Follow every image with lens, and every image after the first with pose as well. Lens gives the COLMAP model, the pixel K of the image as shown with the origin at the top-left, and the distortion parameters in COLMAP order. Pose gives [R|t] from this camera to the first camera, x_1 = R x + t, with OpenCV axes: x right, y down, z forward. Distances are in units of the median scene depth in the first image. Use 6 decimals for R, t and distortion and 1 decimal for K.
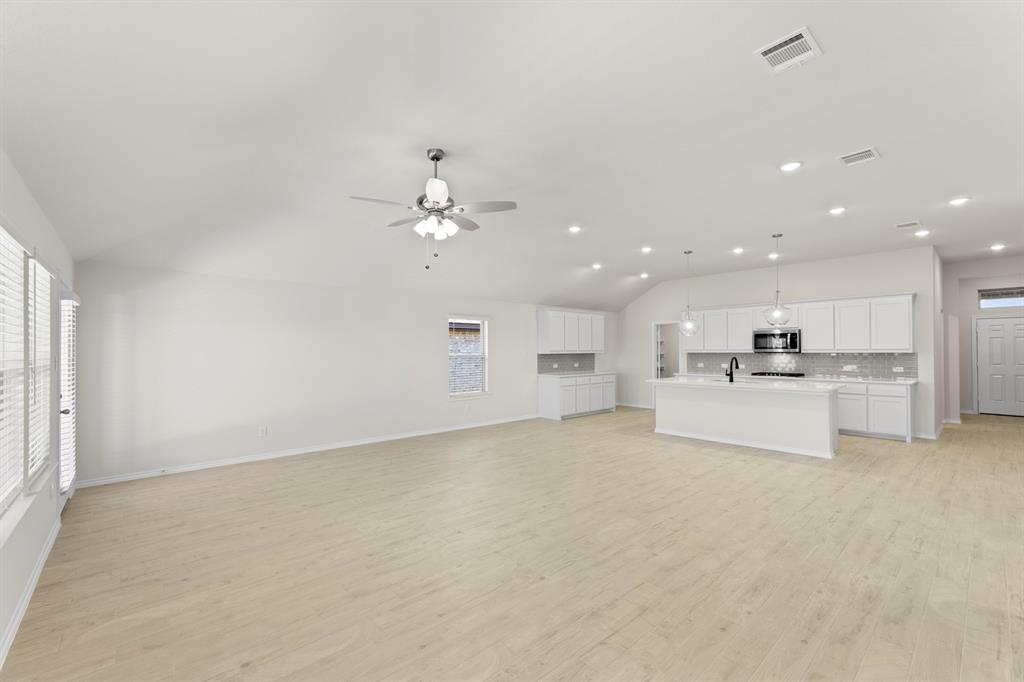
lens RADIAL K [[428.2, 0, 488.2], [0, 428.2, 350.5], [0, 0, 1]] dist [-0.002934, -0.000071]
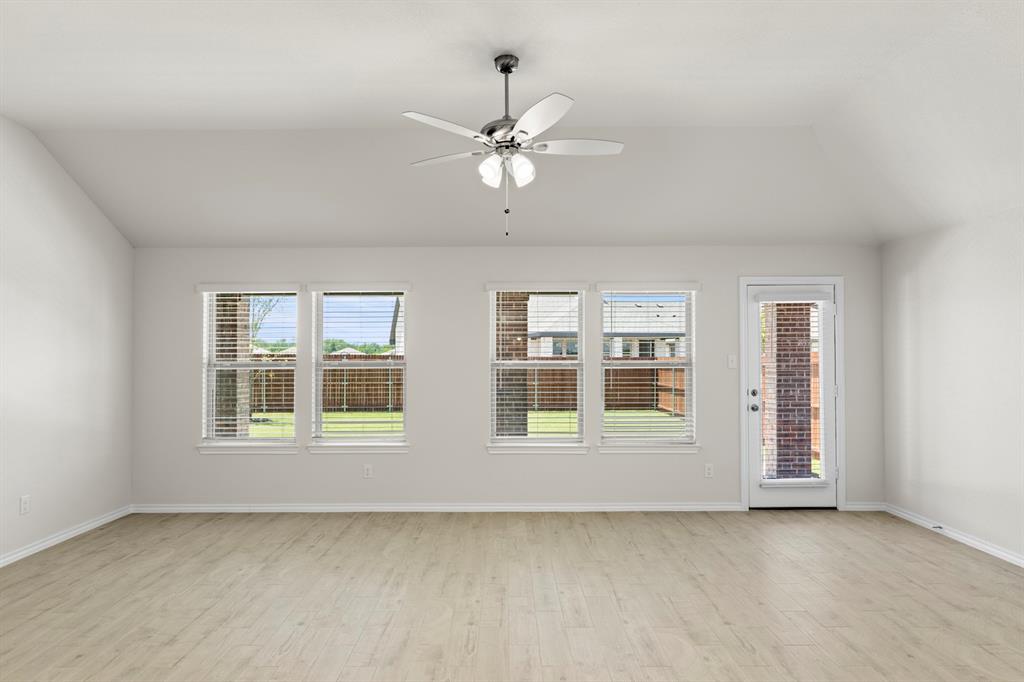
lens RADIAL K [[609.5, 0, 509.8], [0, 609.5, 342.7], [0, 0, 1]] dist [0.002037, -0.002609]
pose [[-0.625024, -0.006131, -0.780581, 0.622283], [0.008657, 0.999853, -0.014785, -0.002399], [0.780558, -0.015998, -0.624879, 1.594028]]
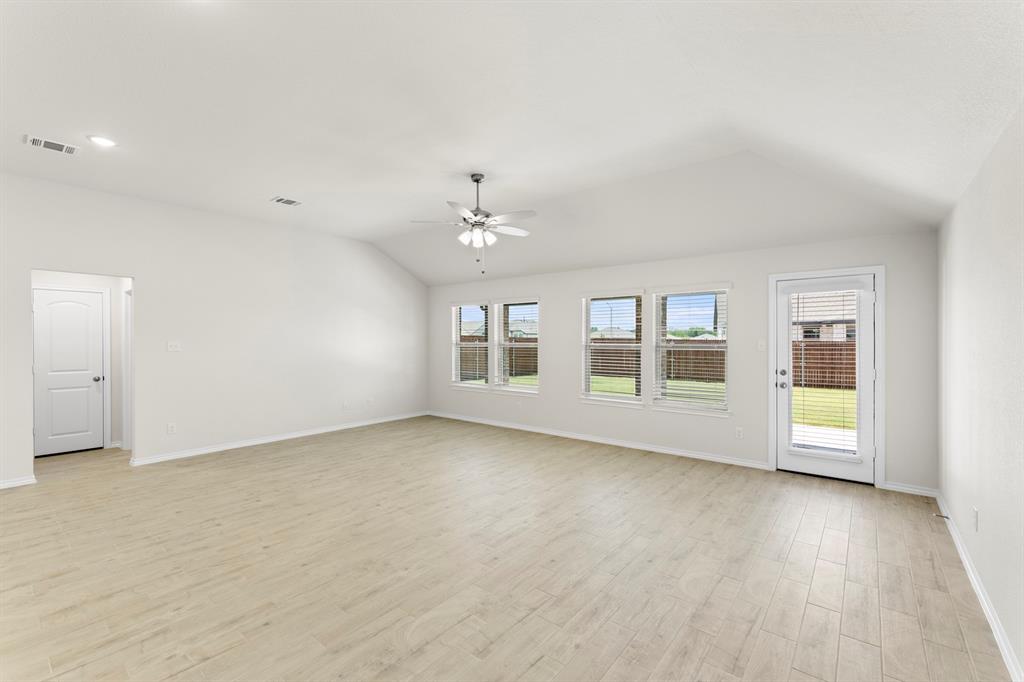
lens RADIAL K [[428.2, 0, 516.5], [0, 428.2, 339.2], [0, 0, 1]] dist [-0.002934, -0.000071]
pose [[-0.973364, 0.006784, -0.229165, 0.052770], [0.007071, 0.999975, -0.000431, 0.003295], [0.229156, -0.002040, -0.973388, 2.208744]]
